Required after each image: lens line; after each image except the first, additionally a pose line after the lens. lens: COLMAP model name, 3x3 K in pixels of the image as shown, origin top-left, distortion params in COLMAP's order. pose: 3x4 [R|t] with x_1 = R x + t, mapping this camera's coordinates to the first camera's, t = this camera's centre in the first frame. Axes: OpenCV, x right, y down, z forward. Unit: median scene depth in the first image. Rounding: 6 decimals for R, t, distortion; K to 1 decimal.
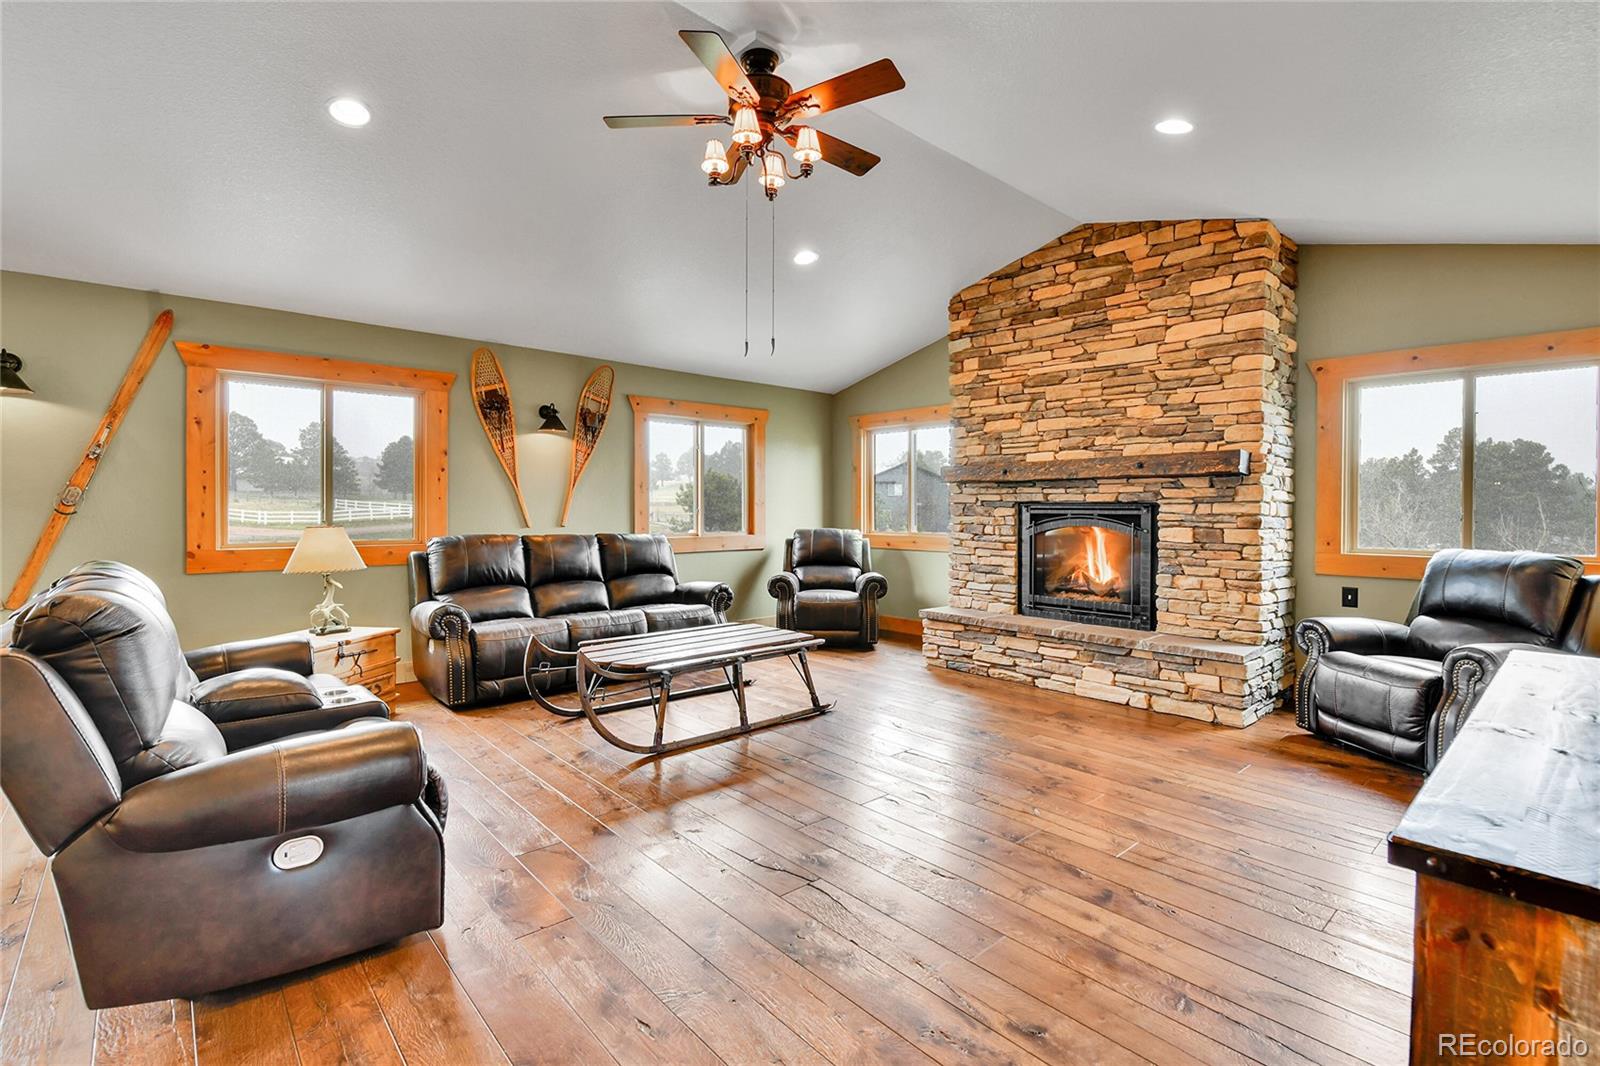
lens RADIAL K [[706.4, 0, 824.4], [0, 706.4, 510.1], [0, 0, 1]] dist [0.000030, -0.000419]
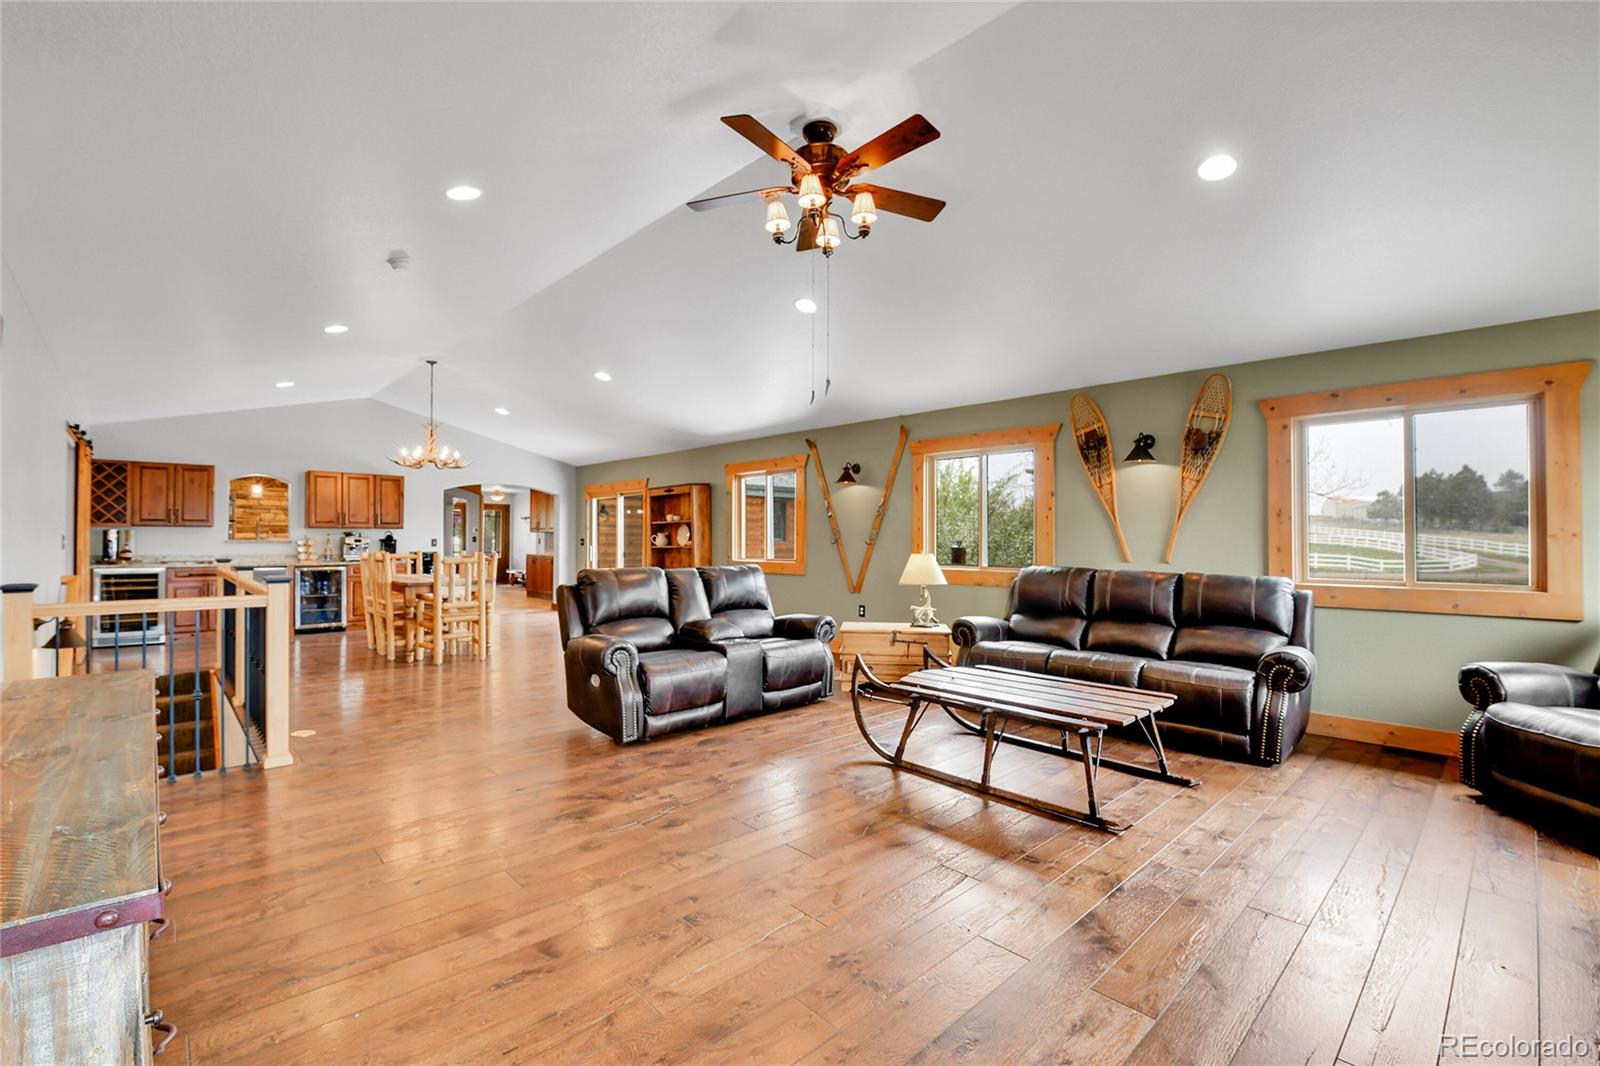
lens RADIAL K [[689.2, 0, 795.7], [0, 689.2, 514.8], [0, 0, 1]] dist [0.000775, -0.000211]
pose [[0.027968, -0.037744, -0.998896, 0.634080], [-0.006670, 0.999258, -0.037945, -0.002033], [0.999587, 0.007724, 0.027696, 0.610347]]
